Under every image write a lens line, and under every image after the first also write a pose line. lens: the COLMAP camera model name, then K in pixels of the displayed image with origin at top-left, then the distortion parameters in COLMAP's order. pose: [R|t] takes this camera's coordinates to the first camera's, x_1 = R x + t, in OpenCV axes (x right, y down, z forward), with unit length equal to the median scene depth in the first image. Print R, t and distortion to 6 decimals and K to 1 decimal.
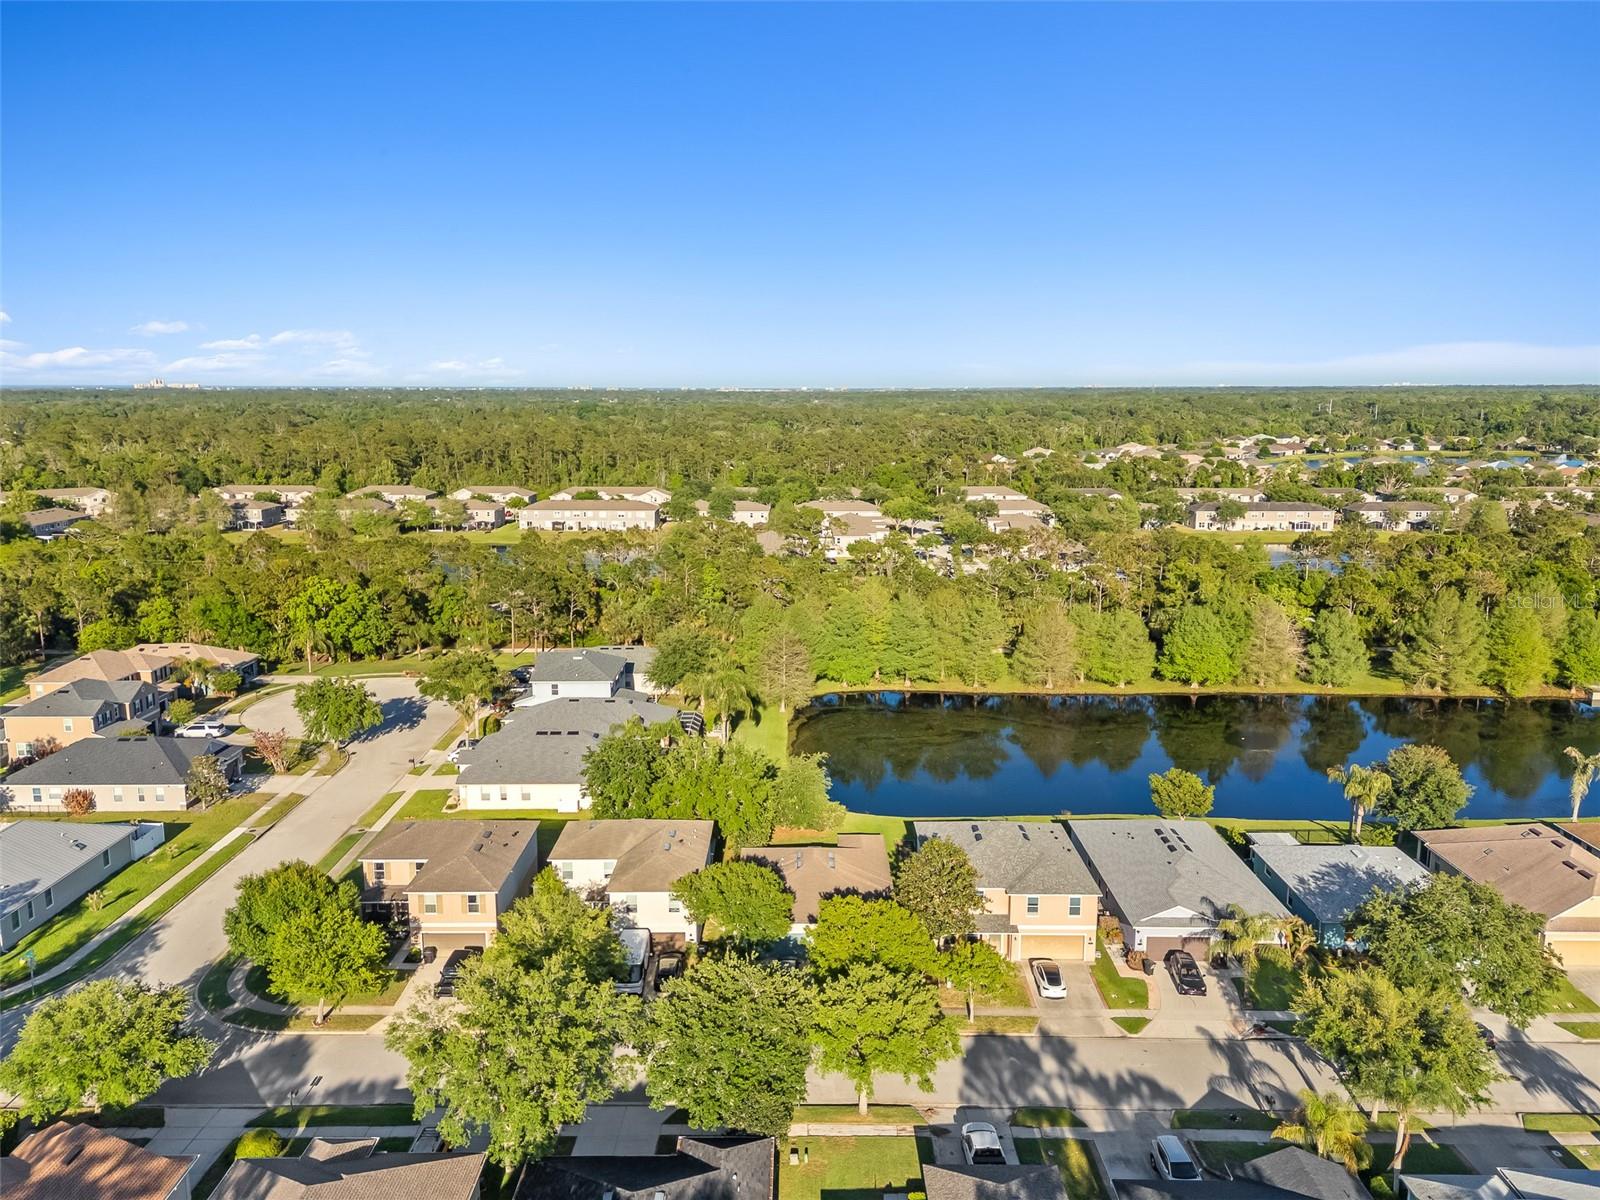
lens RADIAL K [[1185.6, 0, 768.4], [0, 1185.6, 602.6], [0, 0, 1]] dist [0.071456, -0.006140]
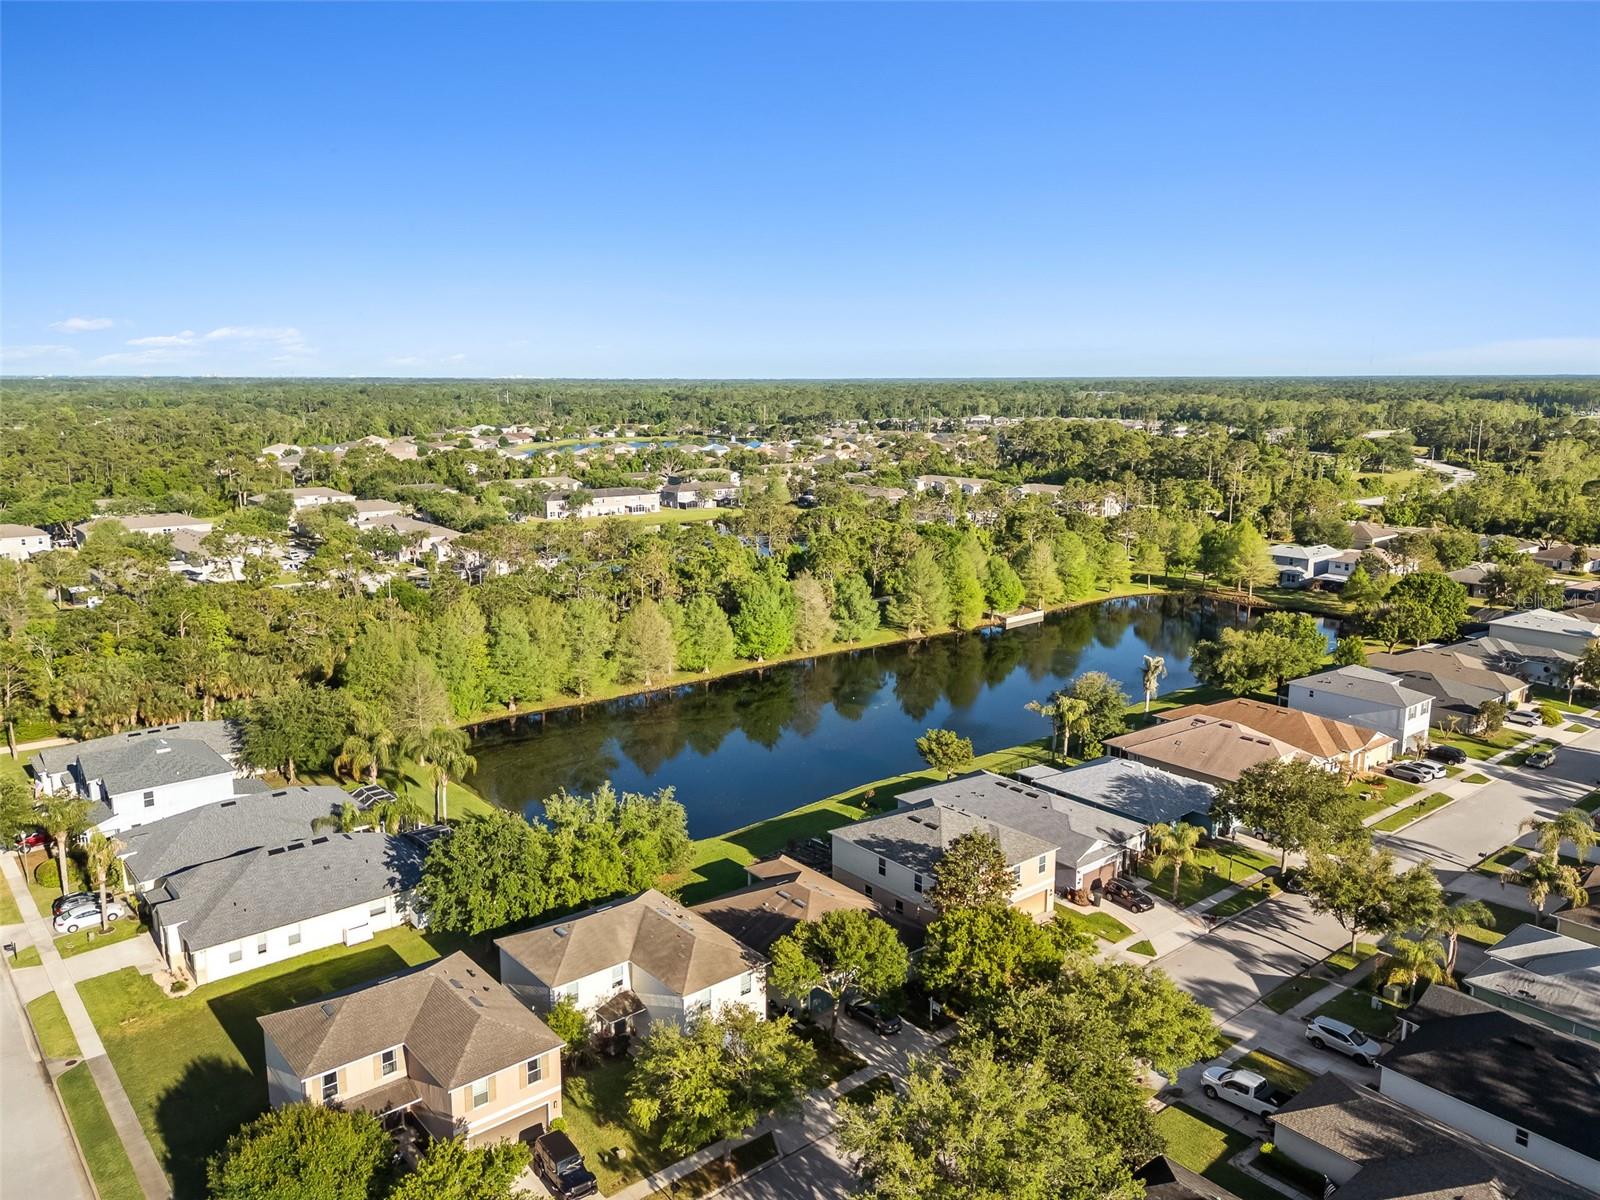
lens RADIAL K [[1185.6, 0, 768.4], [0, 1185.6, 602.6], [0, 0, 1]] dist [0.071456, -0.006140]
pose [[0.763865, -0.123272, 0.633493, -0.345069], [0.118272, 0.991703, 0.050364, -0.039447], [-0.634446, 0.036453, 0.772107, 0.177627]]
